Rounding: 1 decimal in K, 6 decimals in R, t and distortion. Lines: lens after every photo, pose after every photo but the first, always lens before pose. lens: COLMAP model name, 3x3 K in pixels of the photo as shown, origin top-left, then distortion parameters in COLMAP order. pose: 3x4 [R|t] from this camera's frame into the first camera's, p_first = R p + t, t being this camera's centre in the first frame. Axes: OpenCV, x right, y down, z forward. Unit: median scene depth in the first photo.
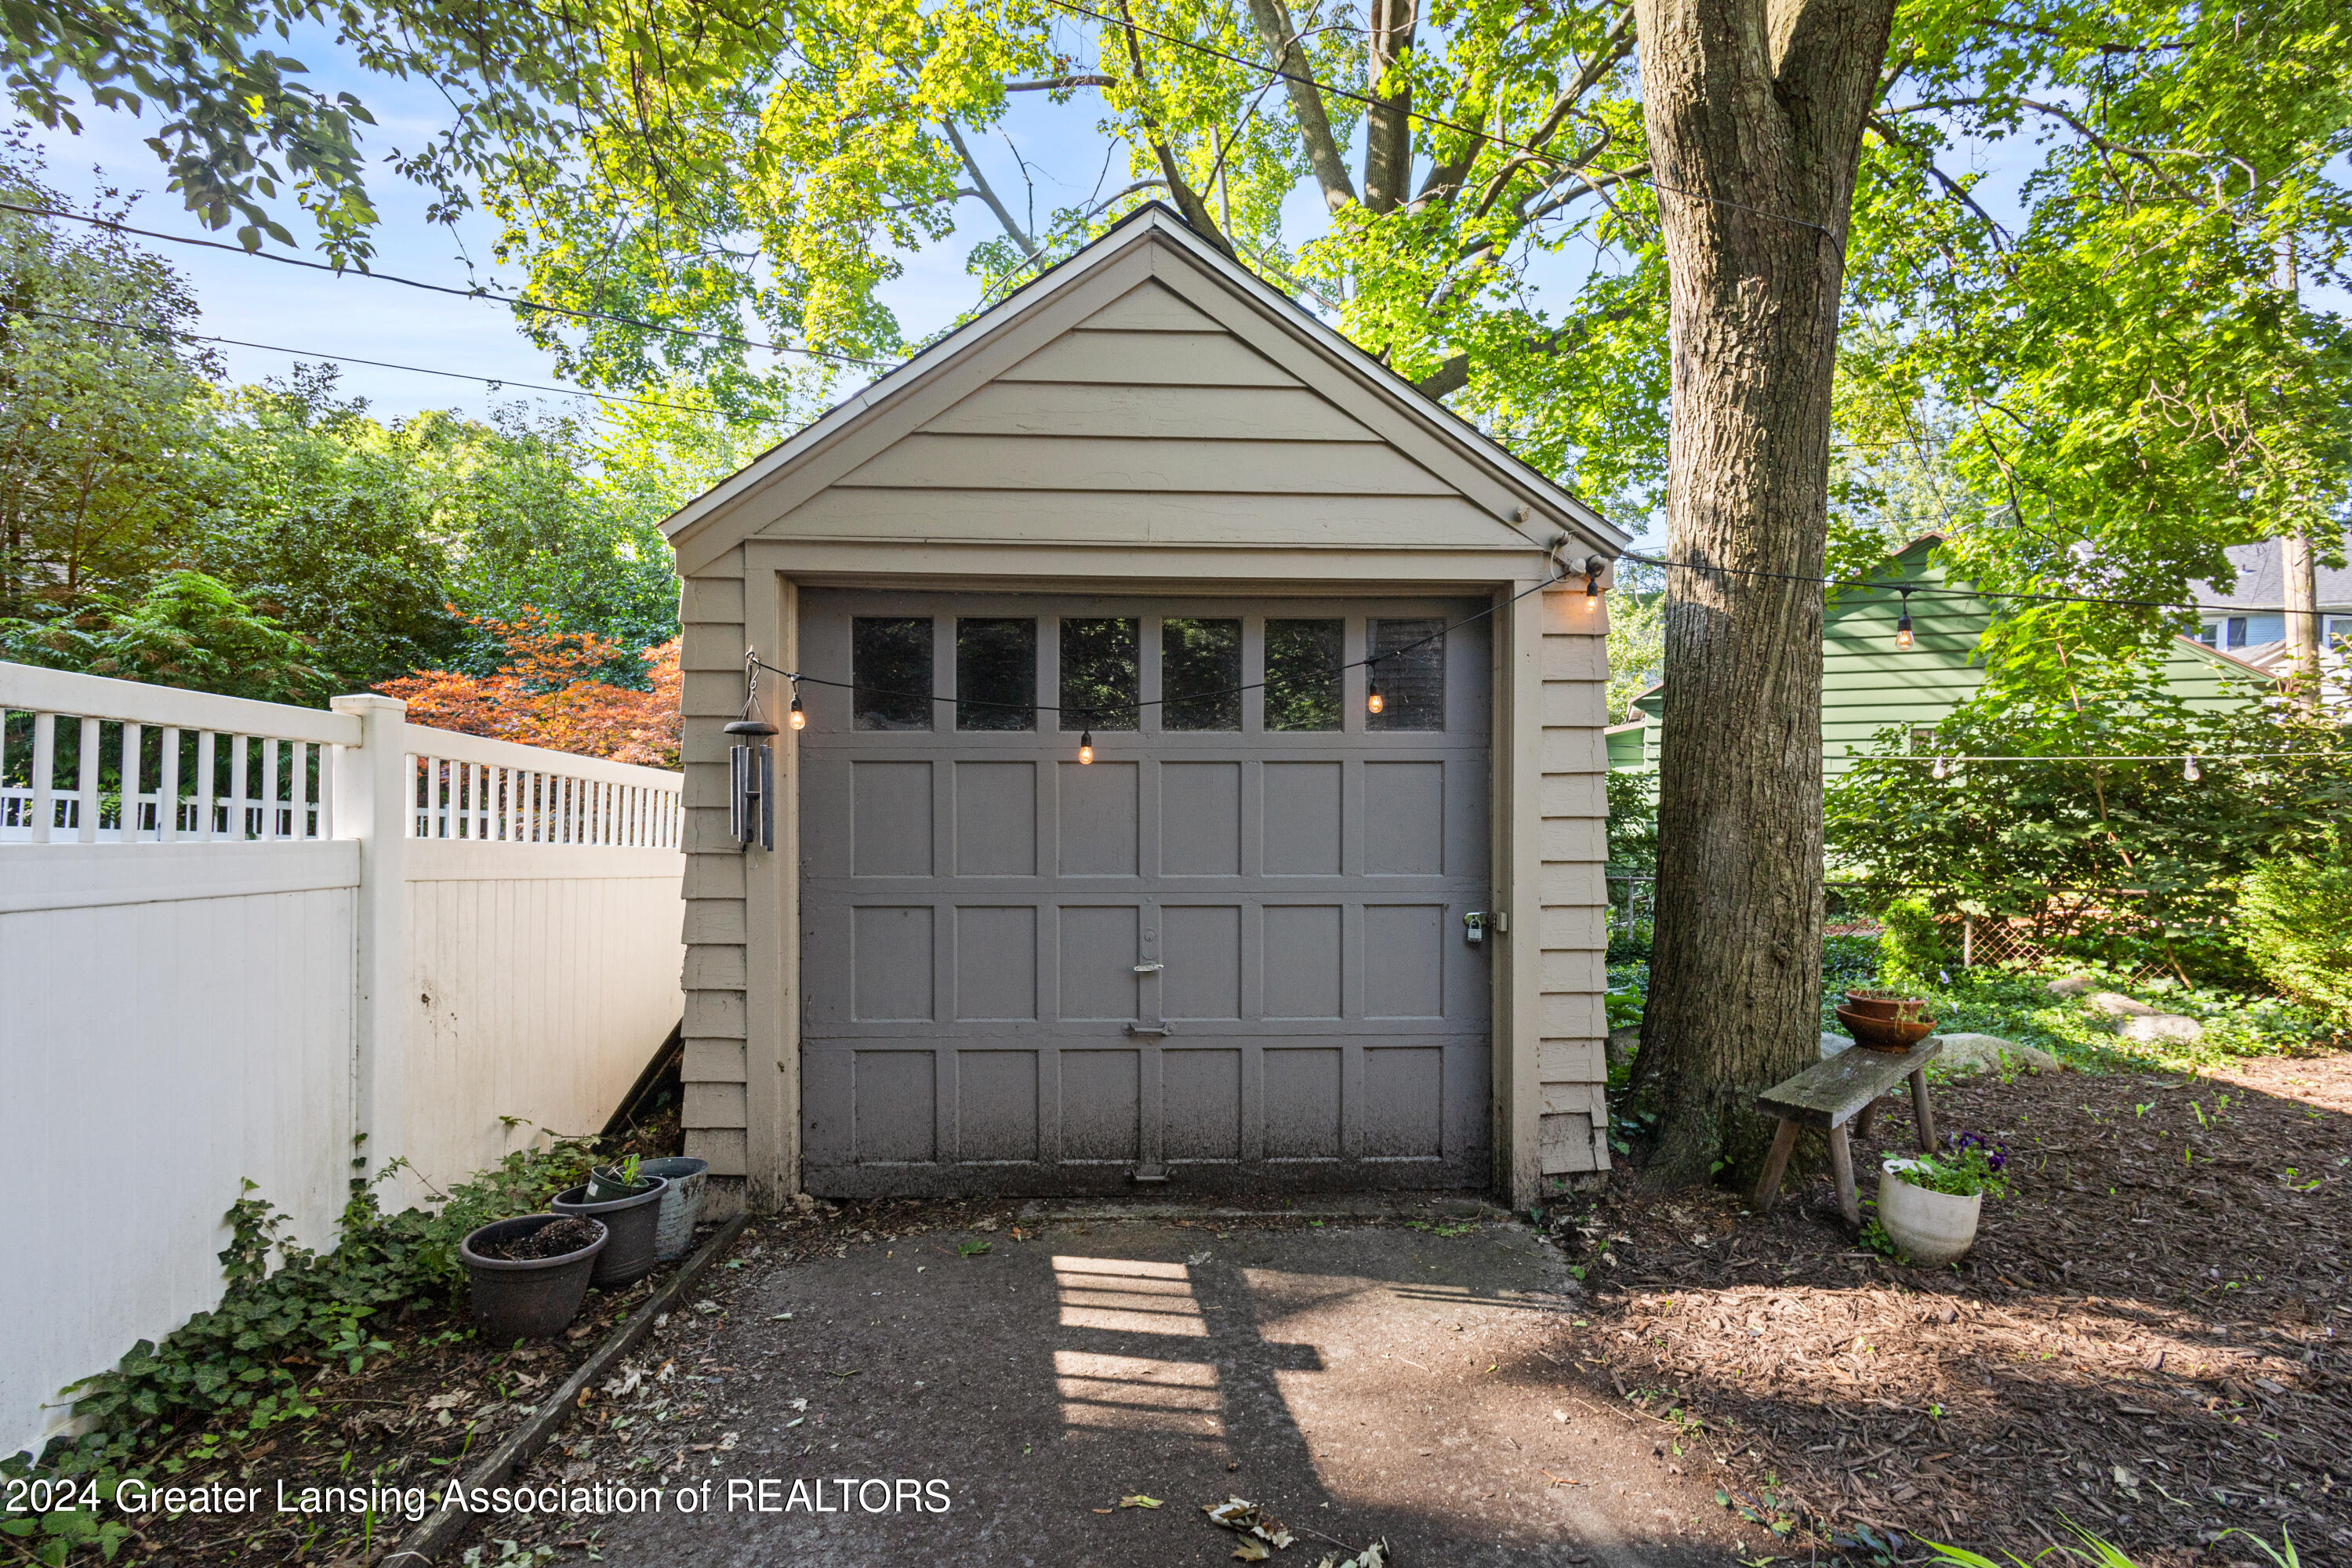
lens RADIAL K [[1103.3, 0, 1192.0], [0, 1103.3, 805.4], [0, 0, 1]] dist [0.010717, -0.003936]
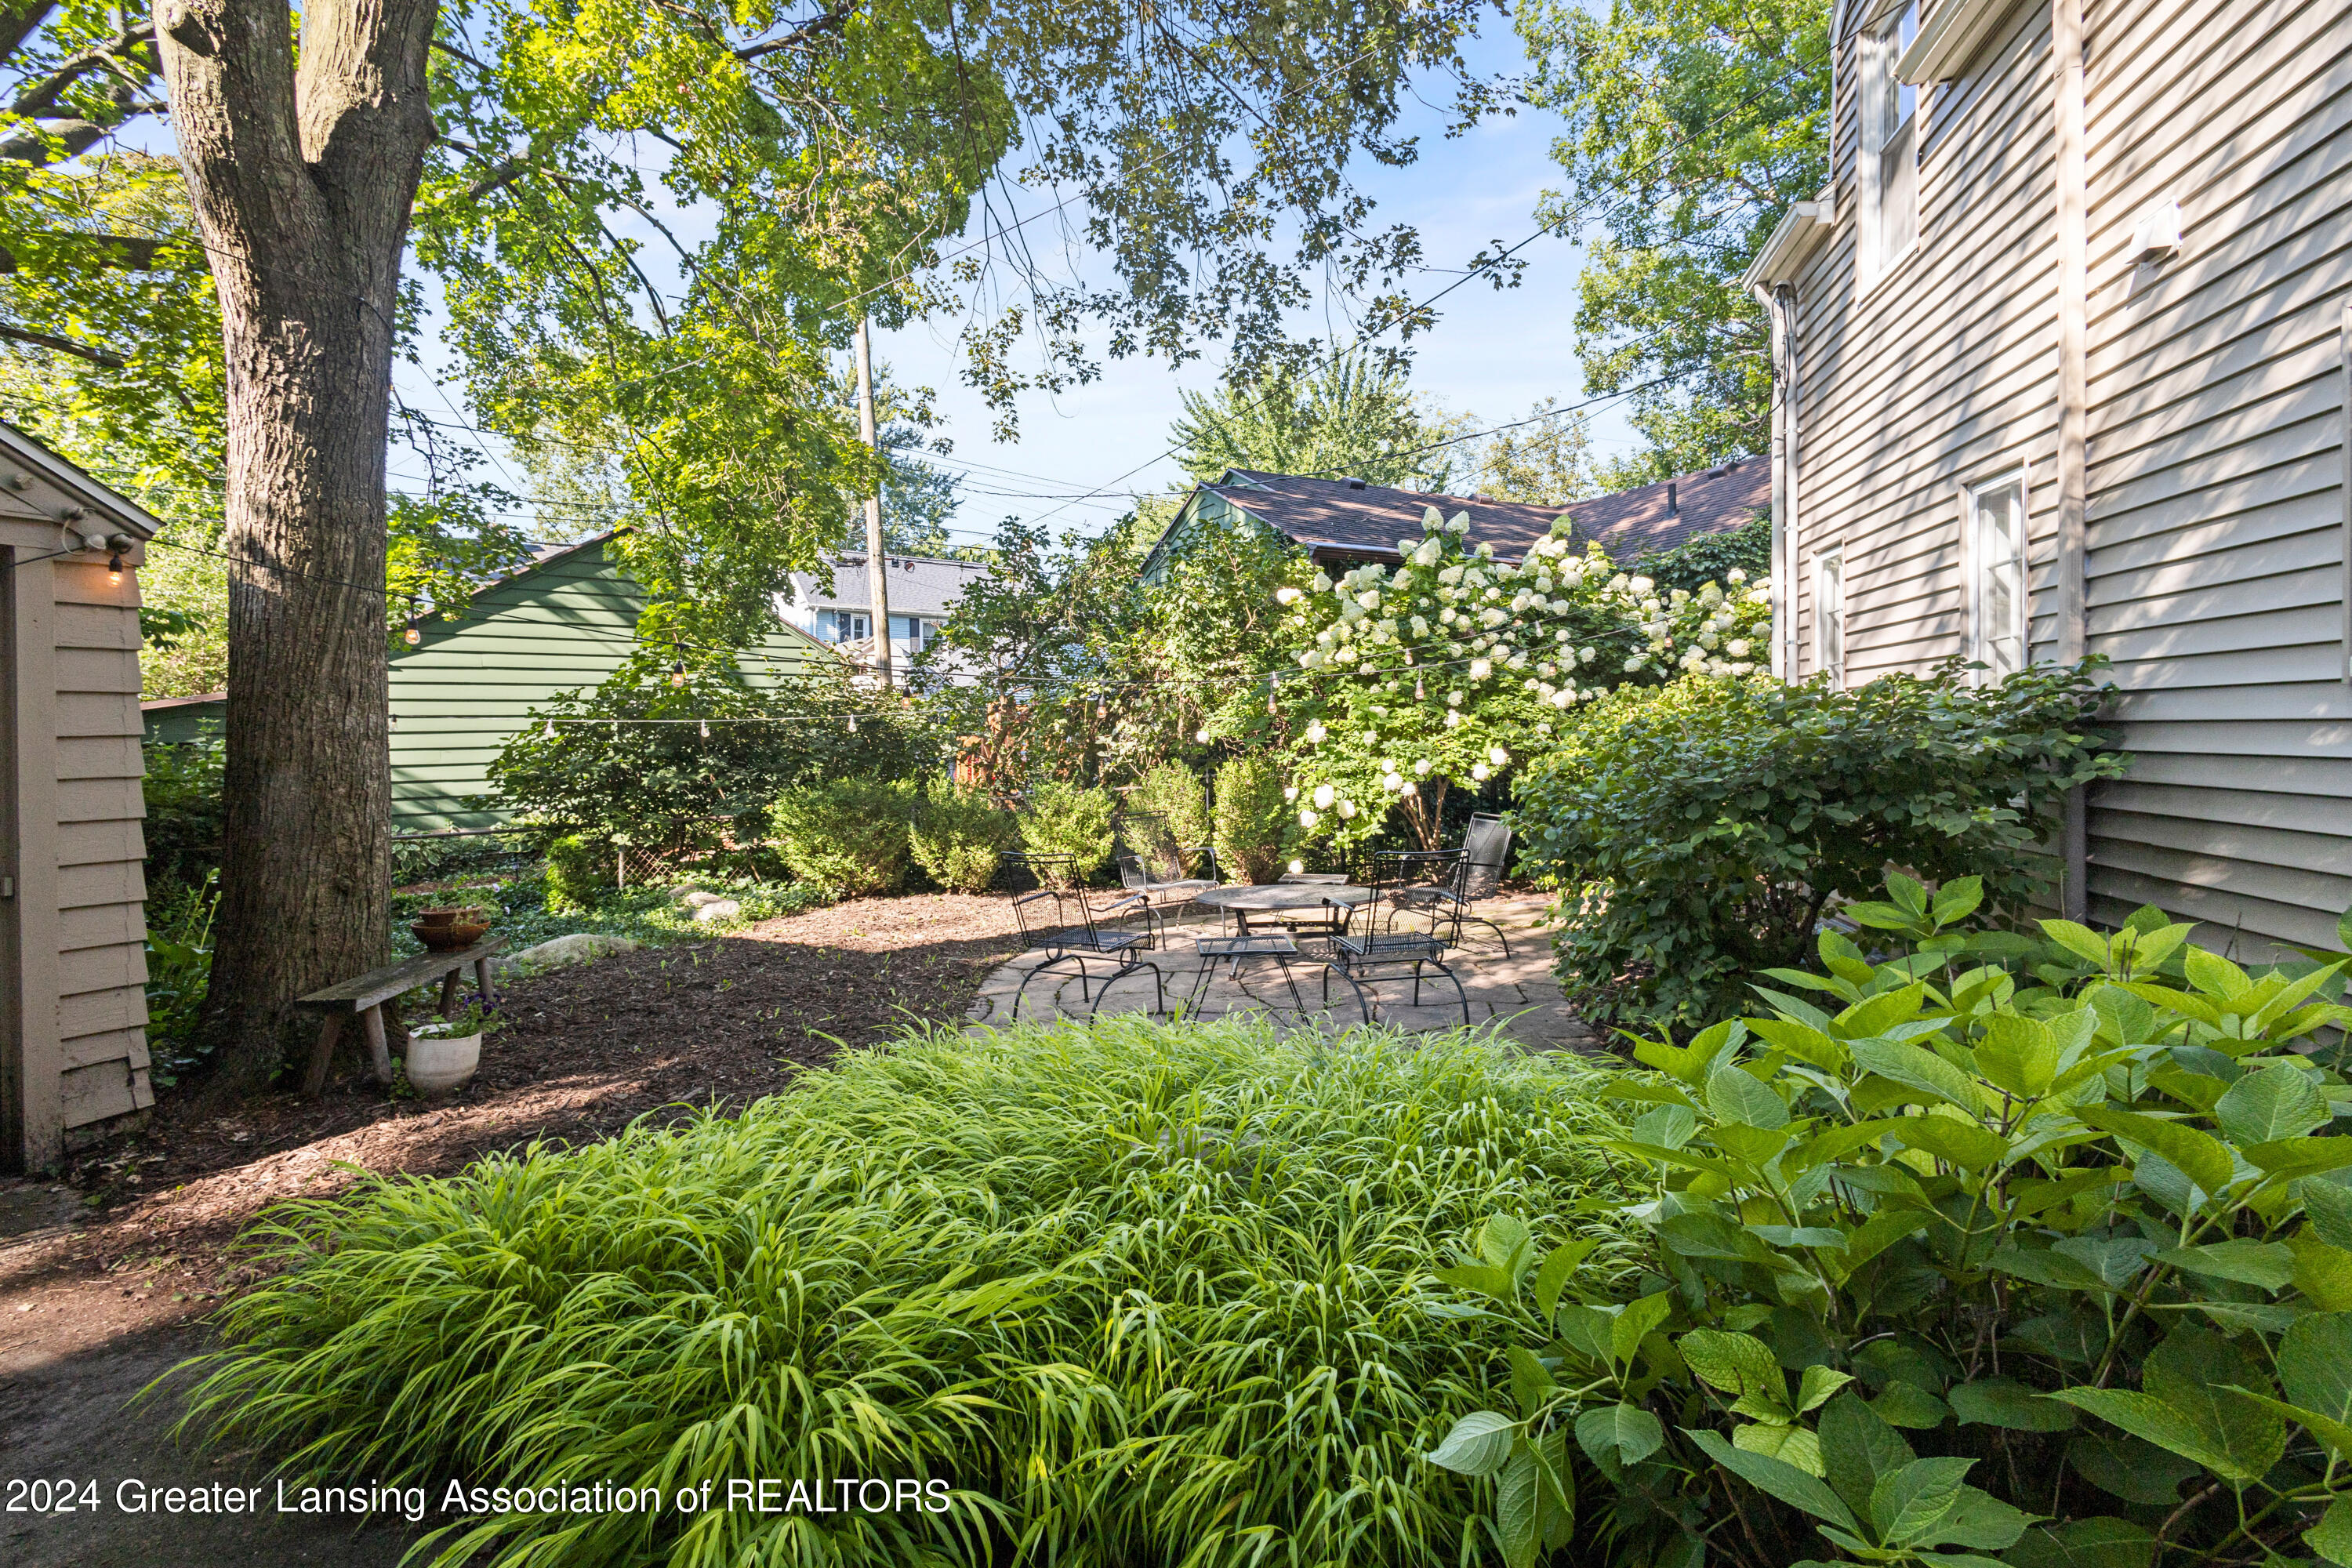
lens RADIAL K [[1103.3, 0, 1197.3], [0, 1103.3, 731.6], [0, 0, 1]] dist [0.010717, -0.003936]
pose [[0.538727, -0.006298, 0.842457, 0.017218], [0.029134, 0.999513, -0.011159, 0.008063], [-0.841977, 0.030556, 0.538648, -0.430353]]
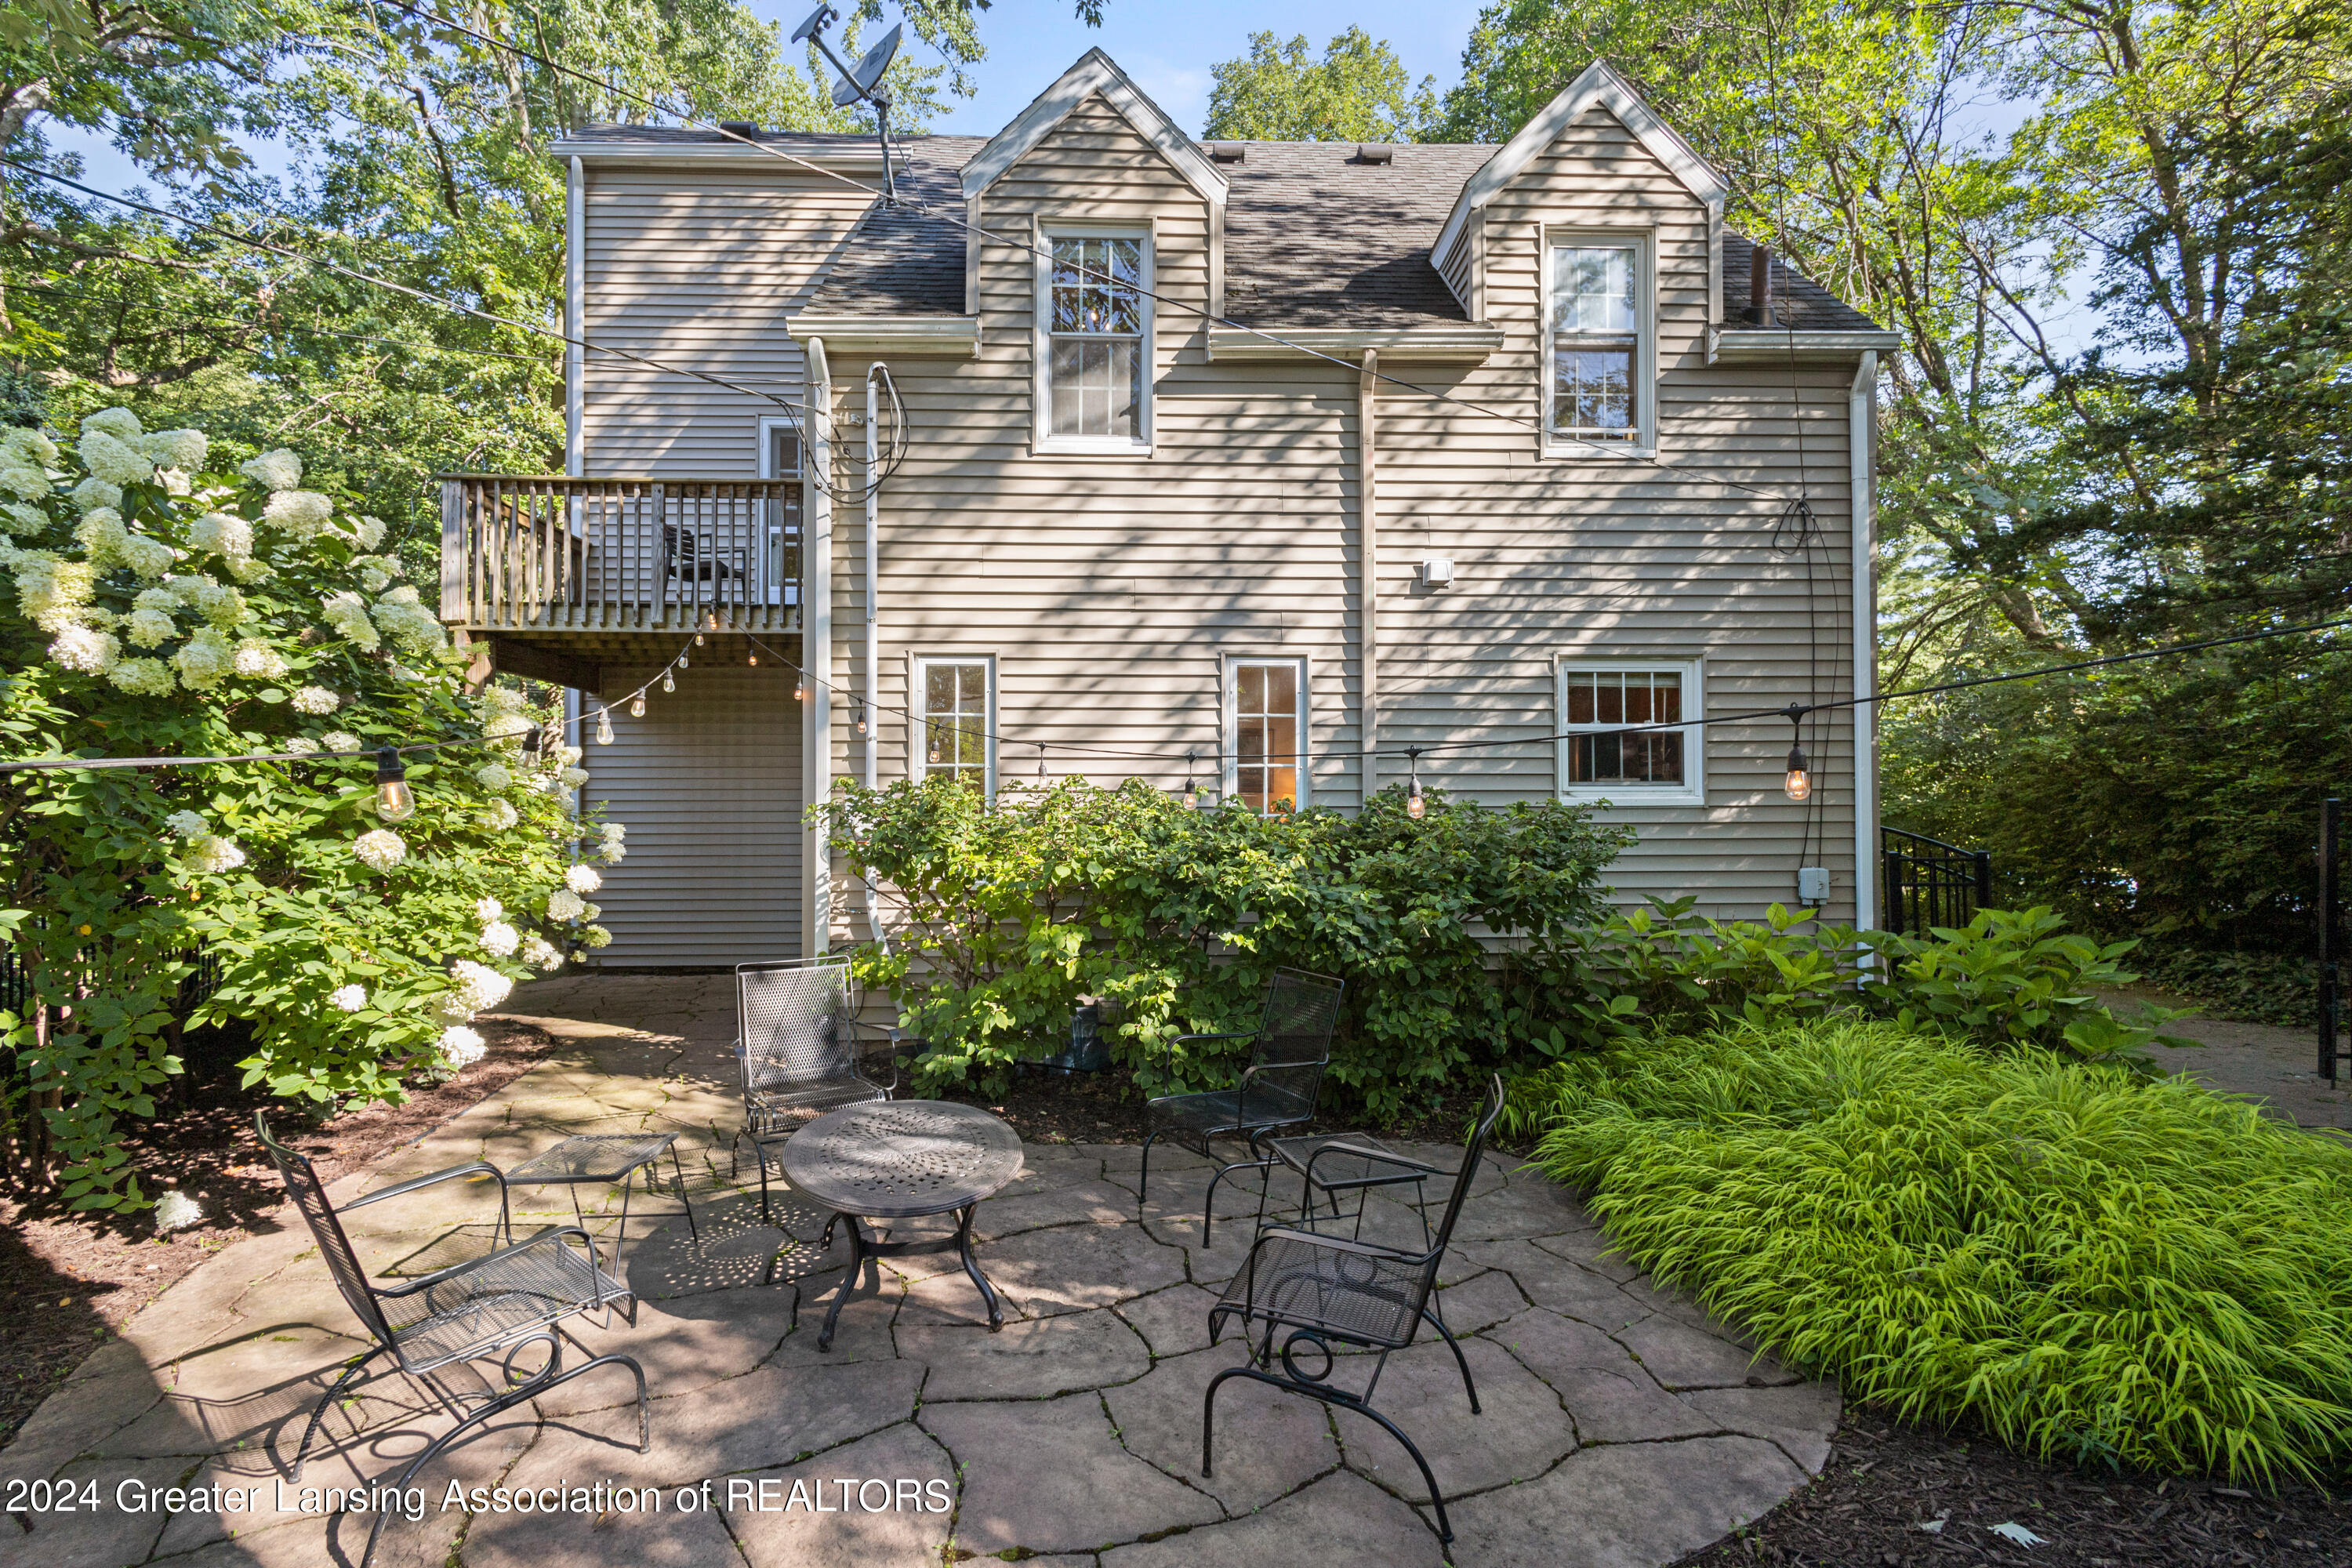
lens RADIAL K [[1103.3, 0, 1168.6], [0, 1103.3, 804.5], [0, 0, 1]] dist [0.010717, -0.003936]
pose [[-0.951475, 0.006451, 0.307660, 1.075872], [0.007490, 0.999970, 0.002196, -0.025083], [-0.307636, 0.004394, -0.951494, 1.169704]]
